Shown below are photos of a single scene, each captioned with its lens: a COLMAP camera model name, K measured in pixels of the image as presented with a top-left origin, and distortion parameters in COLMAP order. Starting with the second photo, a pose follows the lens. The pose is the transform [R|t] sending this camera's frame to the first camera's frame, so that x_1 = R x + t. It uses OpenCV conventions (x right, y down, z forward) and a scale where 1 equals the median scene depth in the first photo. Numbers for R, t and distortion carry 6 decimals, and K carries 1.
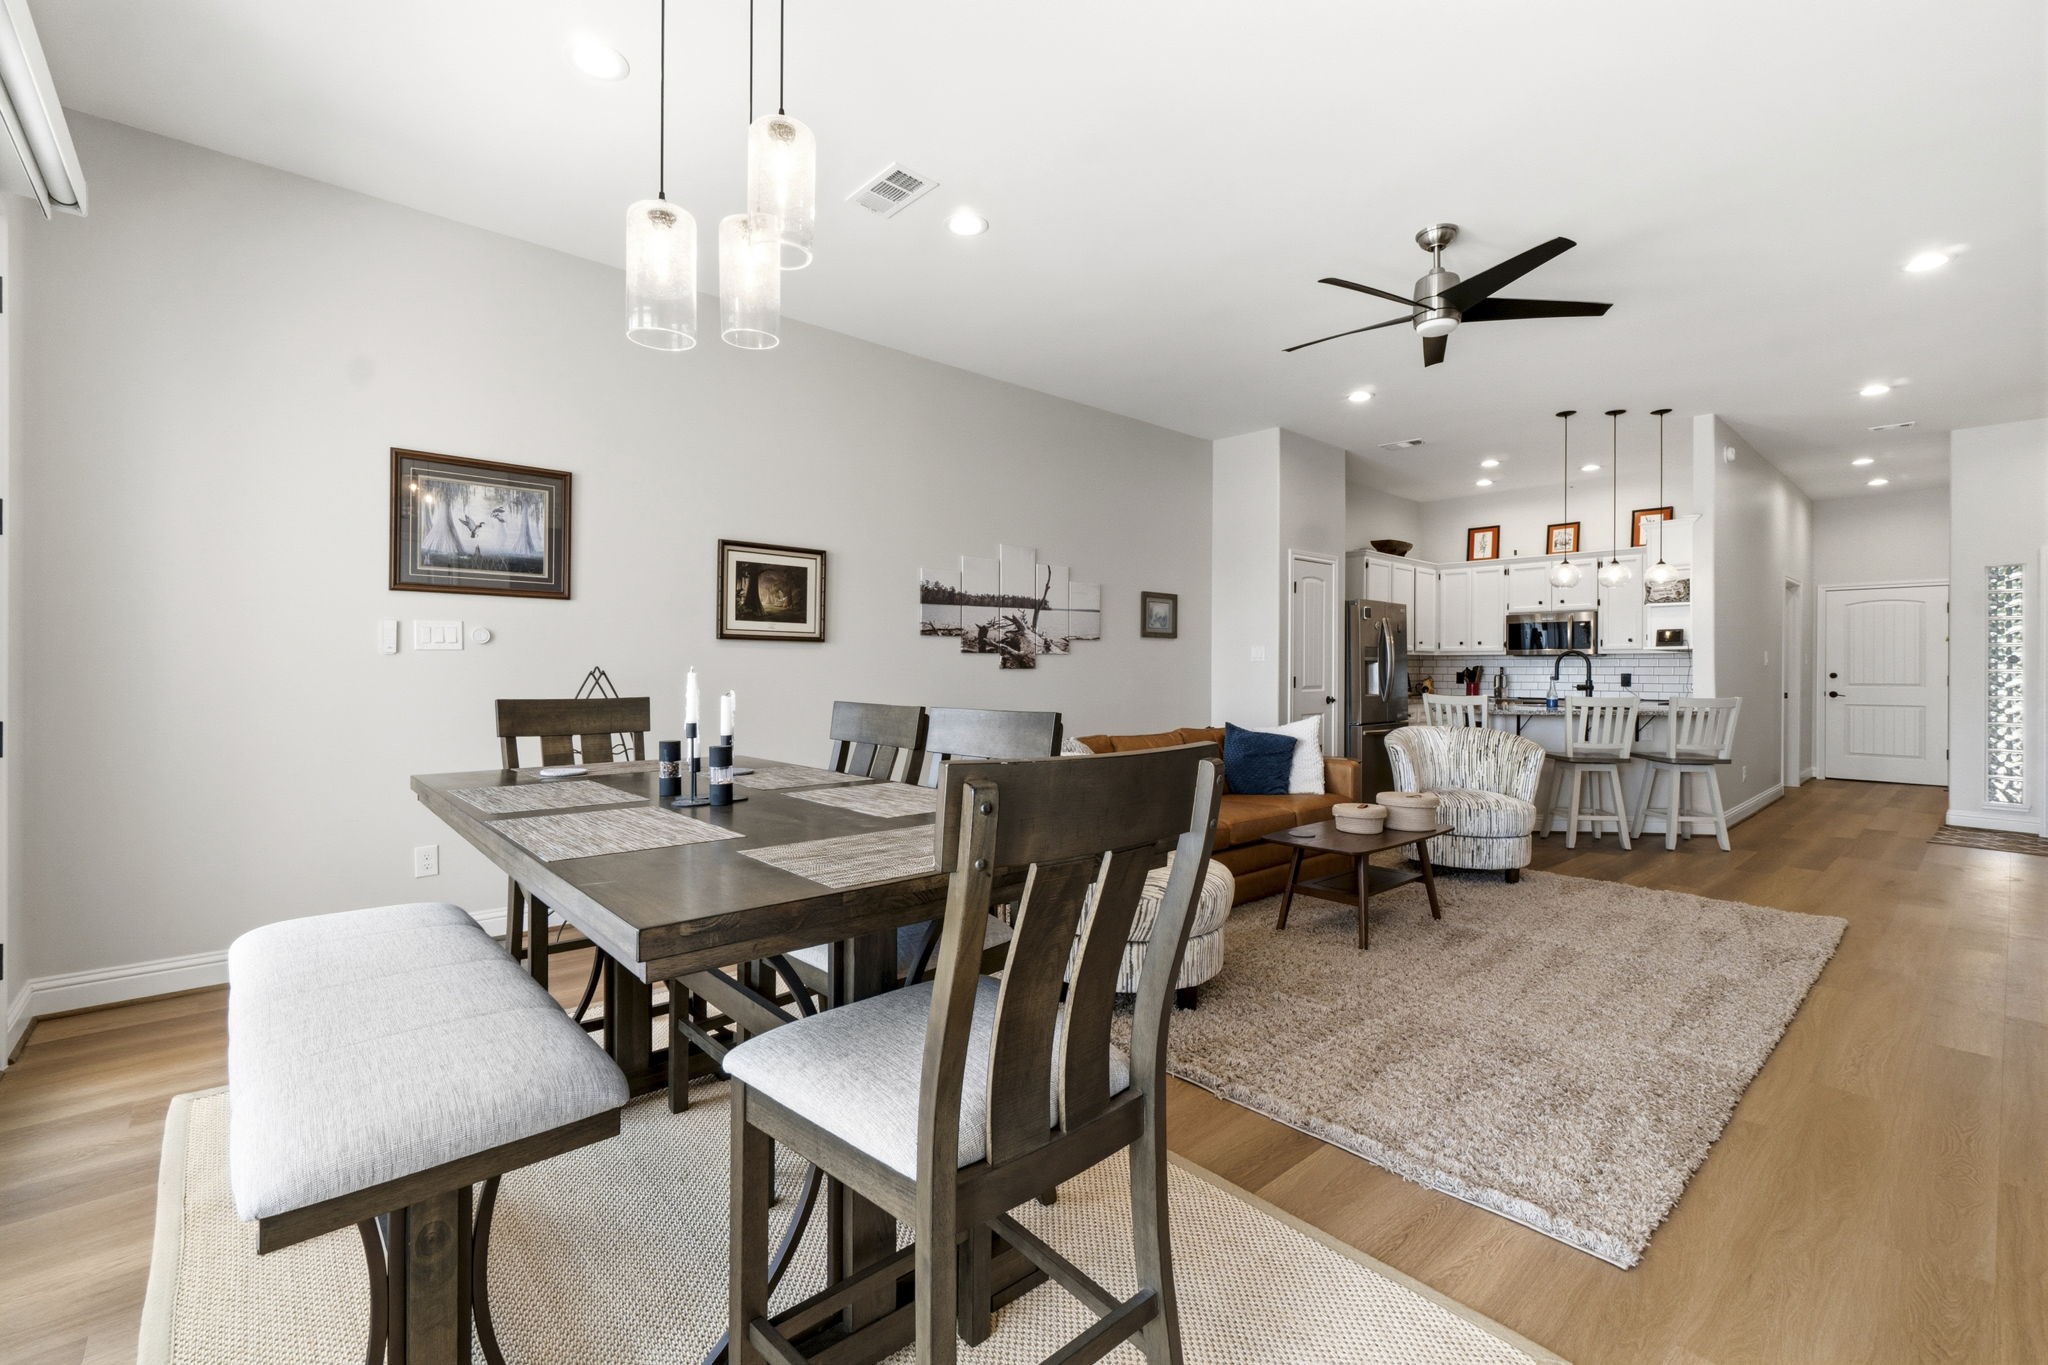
lens RADIAL K [[879.9, 0, 1006.3], [0, 879.9, 673.2], [0, 0, 1]] dist [-0.006584, -0.002252]
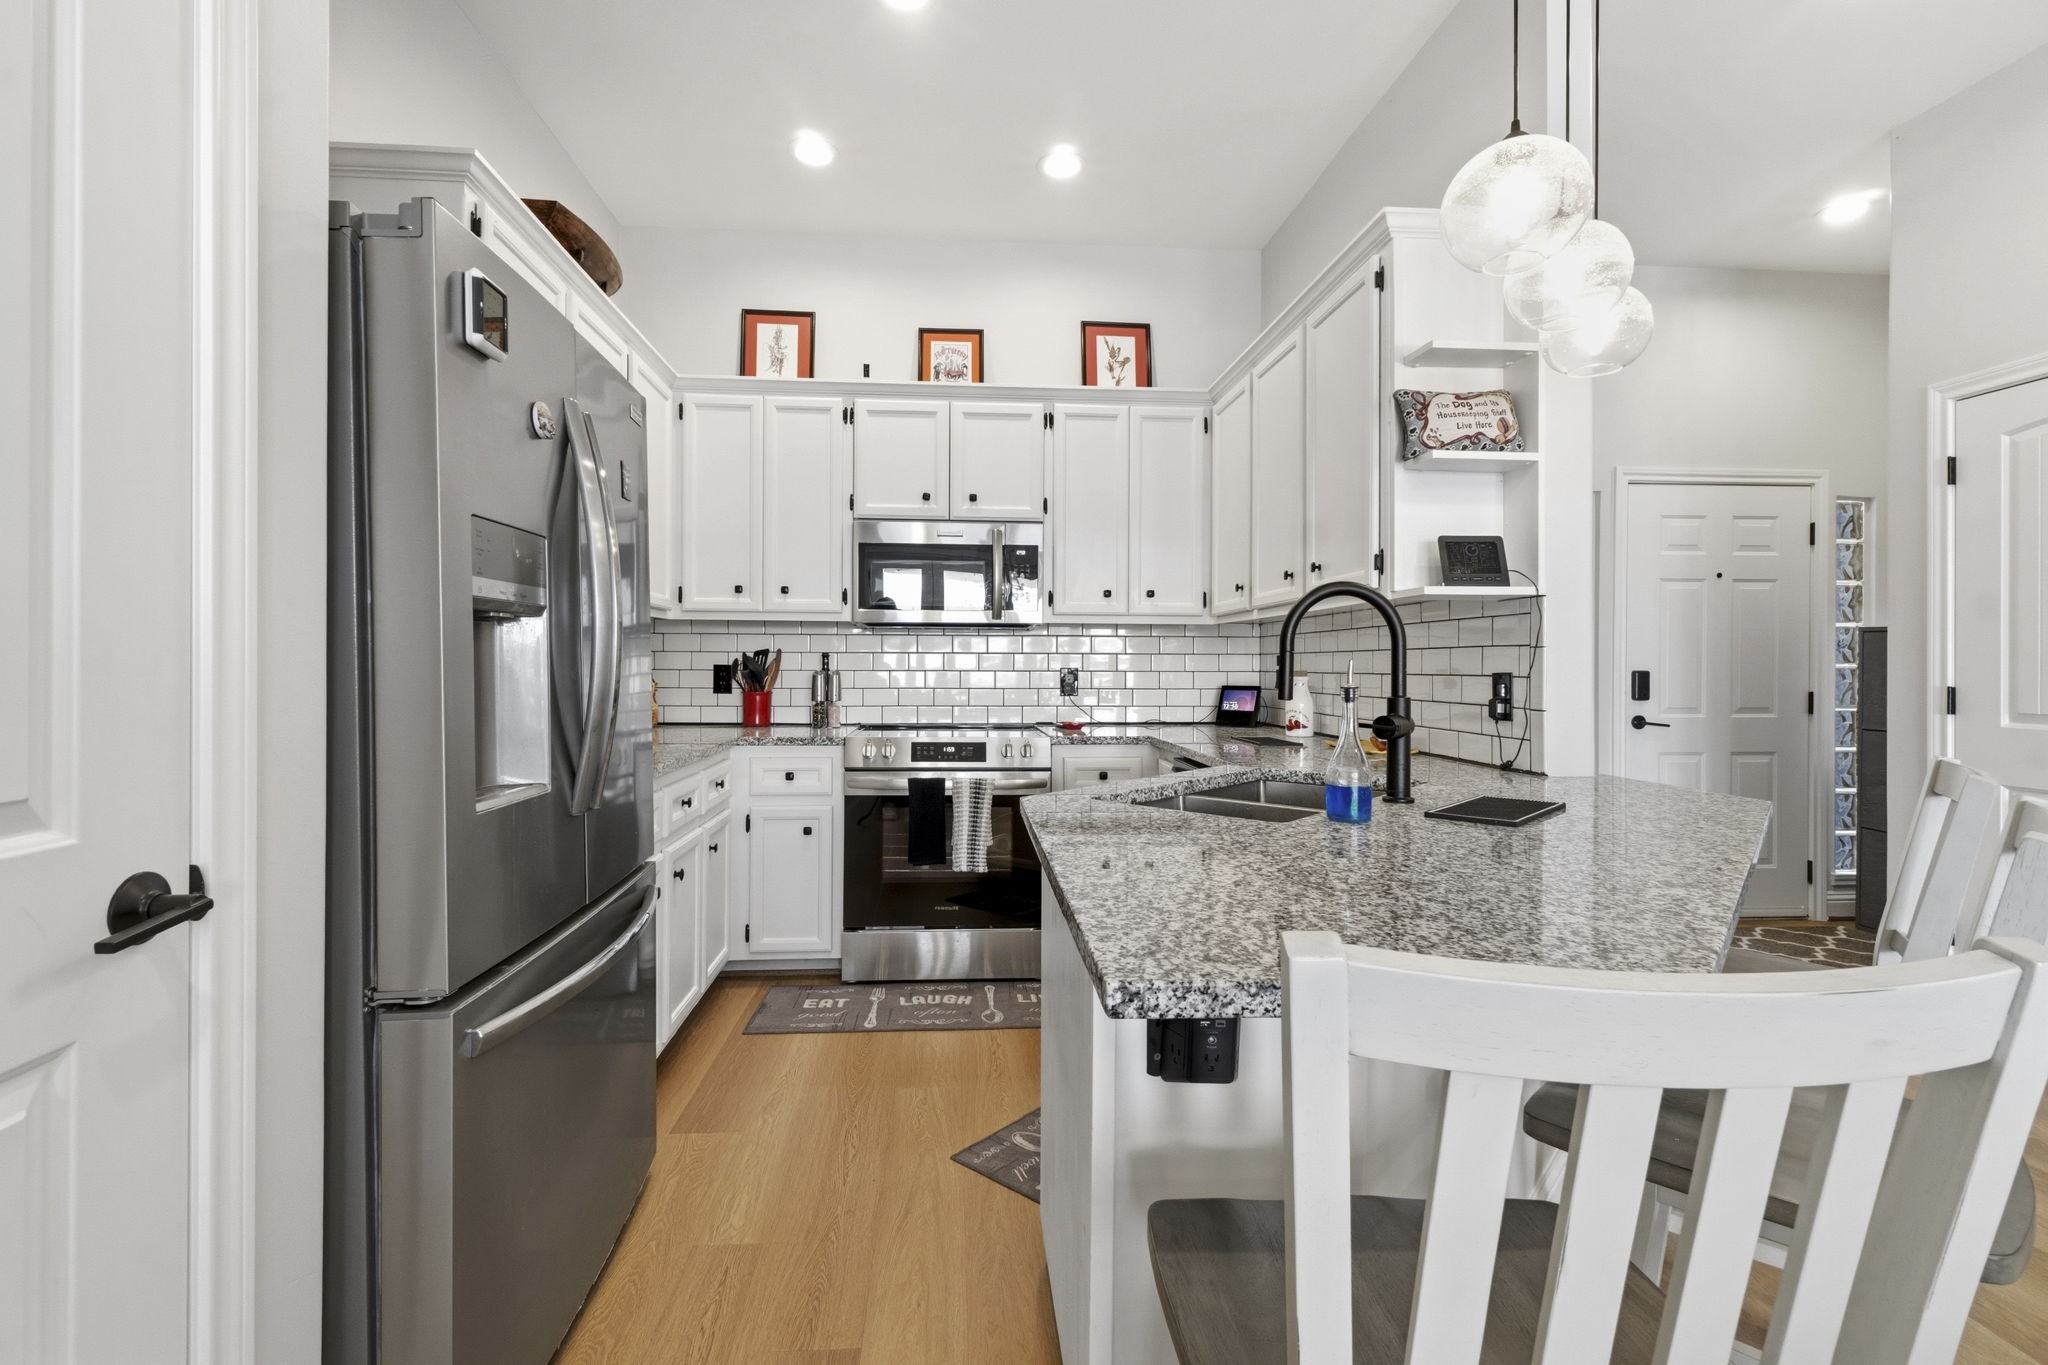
lens RADIAL K [[915.5, 0, 1013.3], [0, 915.5, 666.6], [0, 0, 1]] dist [0.003276, 0.002548]
pose [[0.598280, -0.002526, 0.801283, 0.369169], [0.000193, 0.999995, 0.003008, -0.001906], [-0.801287, -0.001645, 0.598278, 0.909874]]
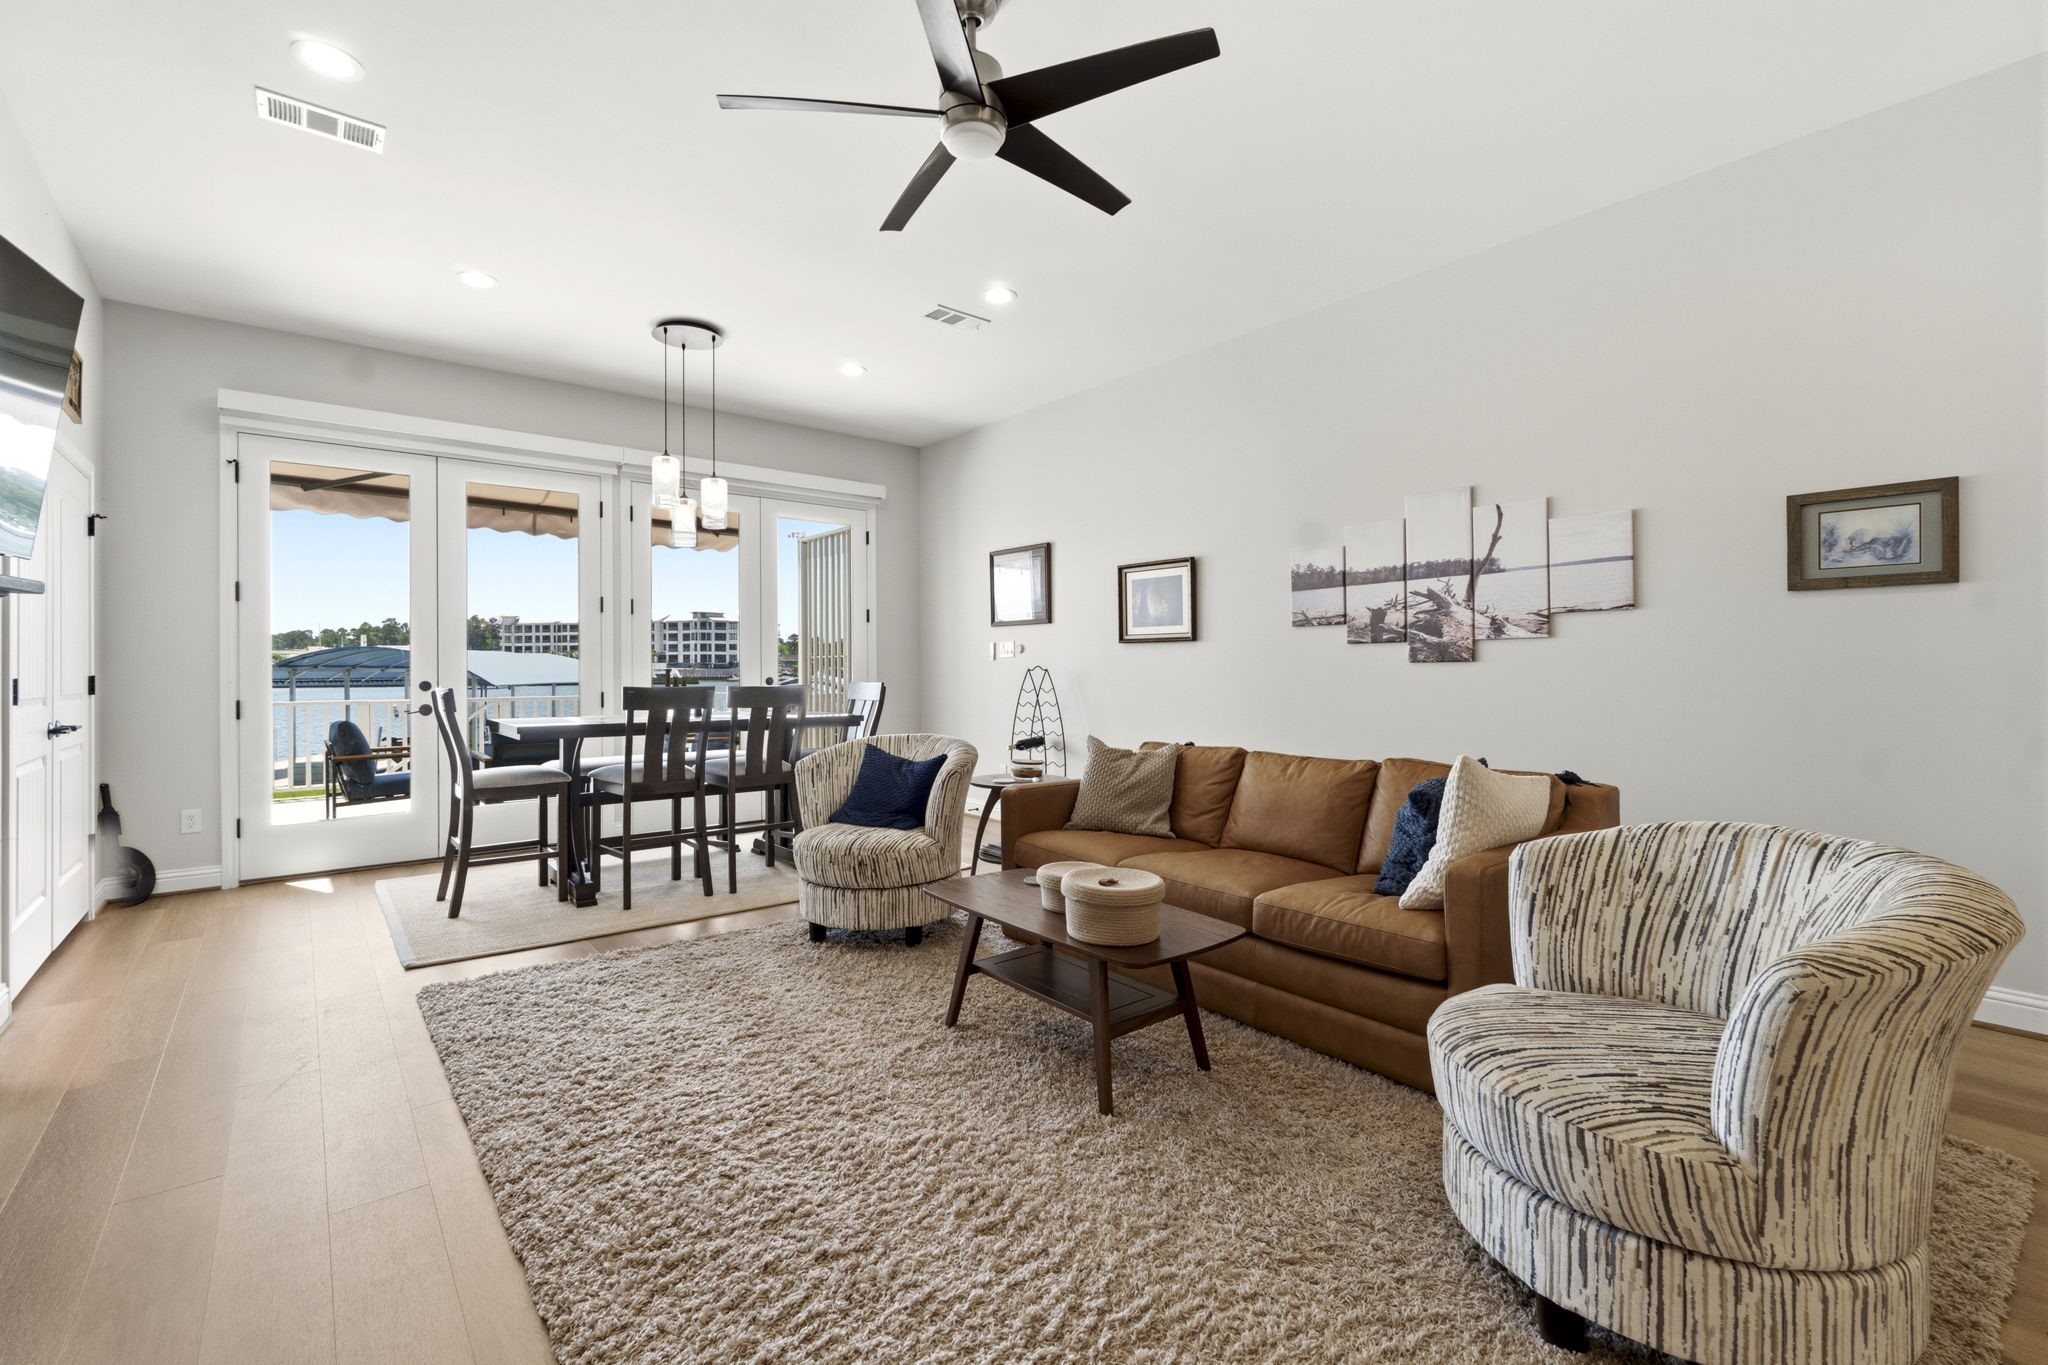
lens RADIAL K [[879.9, 0, 1019.0], [0, 879.9, 661.8], [0, 0, 1]] dist [-0.006584, -0.002252]
pose [[-0.020283, -0.012106, -0.999721, 0.637164], [0.000917, 0.999926, -0.012127, 0.002275], [0.999794, -0.001162, -0.020270, 0.587982]]
